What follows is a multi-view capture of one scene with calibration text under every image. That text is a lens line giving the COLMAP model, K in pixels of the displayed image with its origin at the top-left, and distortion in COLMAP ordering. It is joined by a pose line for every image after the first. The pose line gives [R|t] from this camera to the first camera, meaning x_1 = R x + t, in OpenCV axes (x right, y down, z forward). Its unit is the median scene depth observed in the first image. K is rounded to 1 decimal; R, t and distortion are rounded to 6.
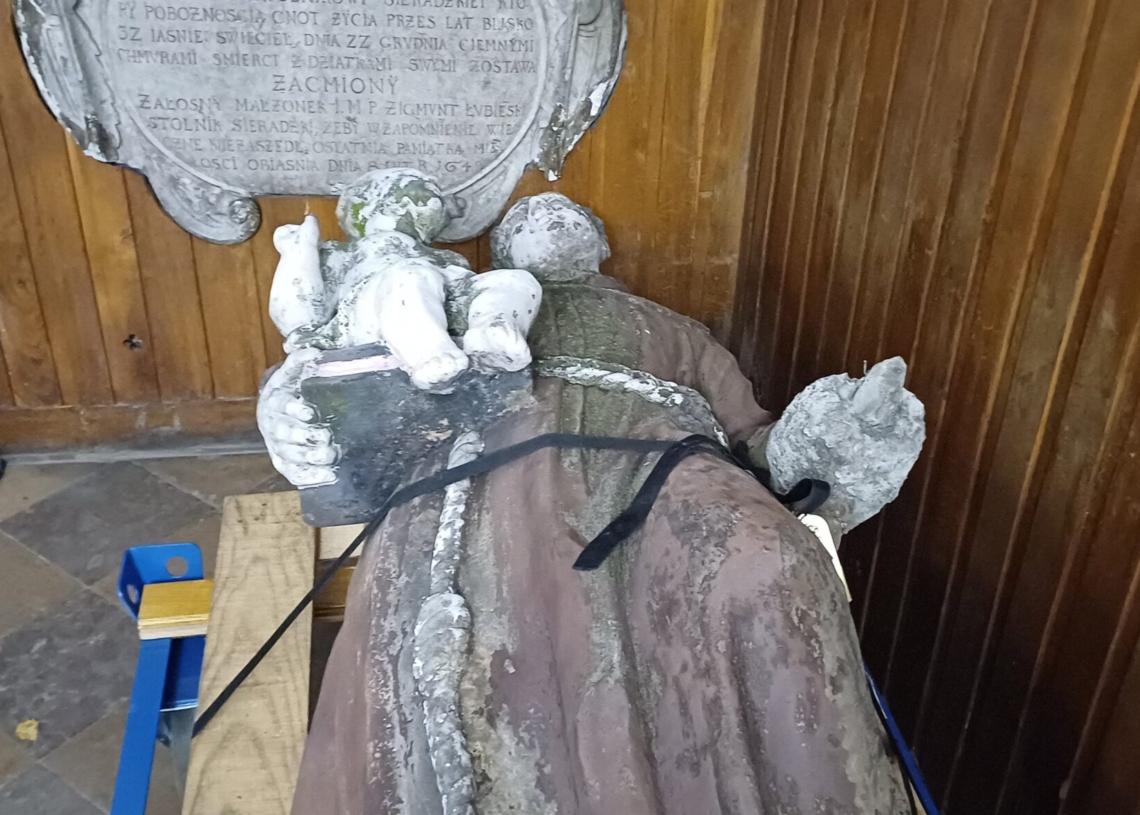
lens RADIAL K [[1323.6, 0, 568.0], [0, 1323.6, 406.4], [0, 0, 1]] dist [0.082871, 0.000000]
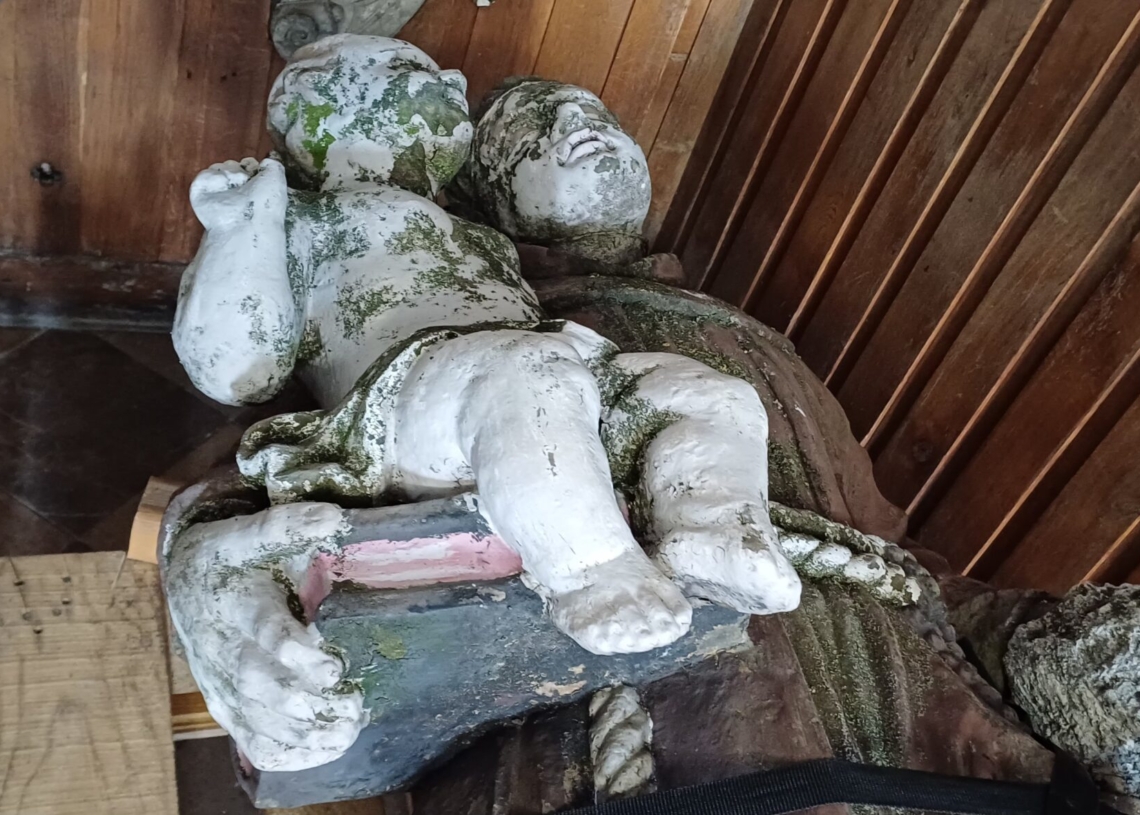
lens RADIAL K [[1323.6, 0, 579.0], [0, 1323.6, 414.9], [0, 0, 1]] dist [0.082871, 0.000000]
pose [[0.953169, 0.083486, 0.290687, -0.207547], [-0.143191, 0.971167, 0.190607, -0.151505], [-0.266393, -0.223304, 0.937641, 0.441075]]
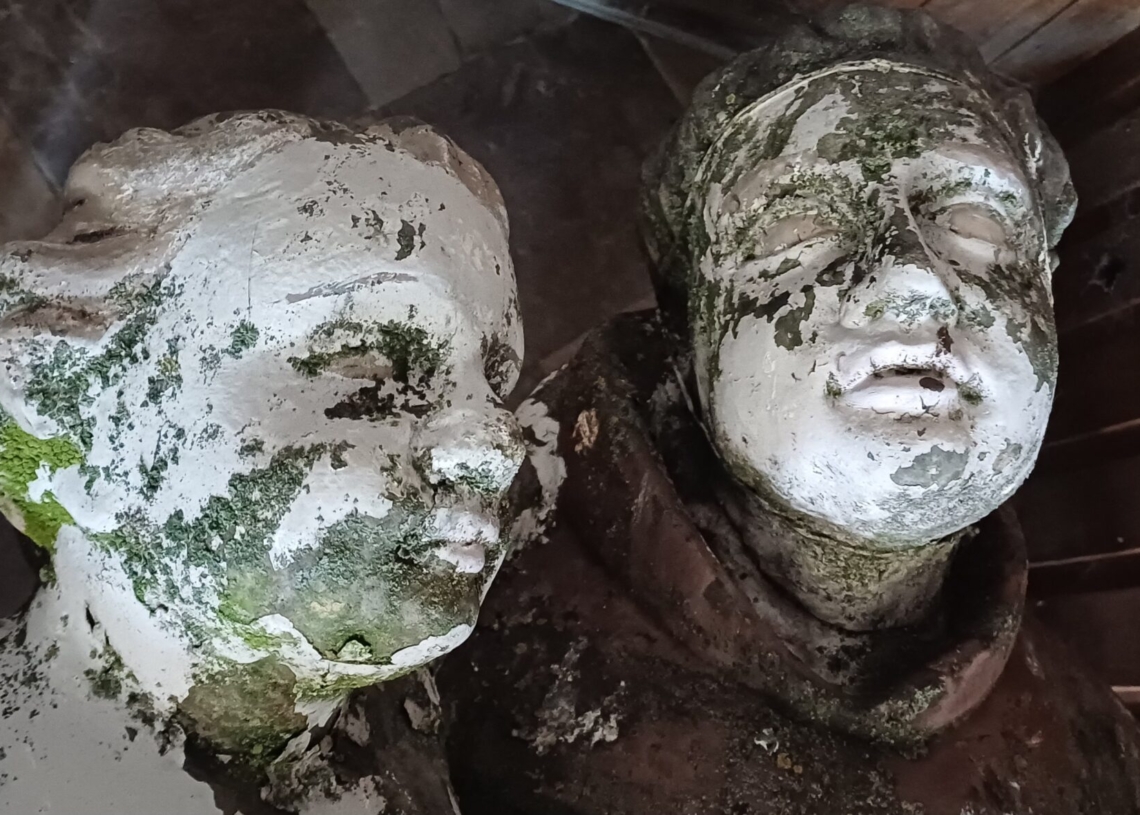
lens RADIAL K [[1323.6, 0, 571.8], [0, 1323.6, 403.5], [0, 0, 1]] dist [0.082871, 0.000000]
pose [[0.920670, 0.351538, 0.169668, -0.126373], [-0.375399, 0.678295, 0.631658, -0.298598], [0.106967, -0.645241, 0.756453, 0.890577]]
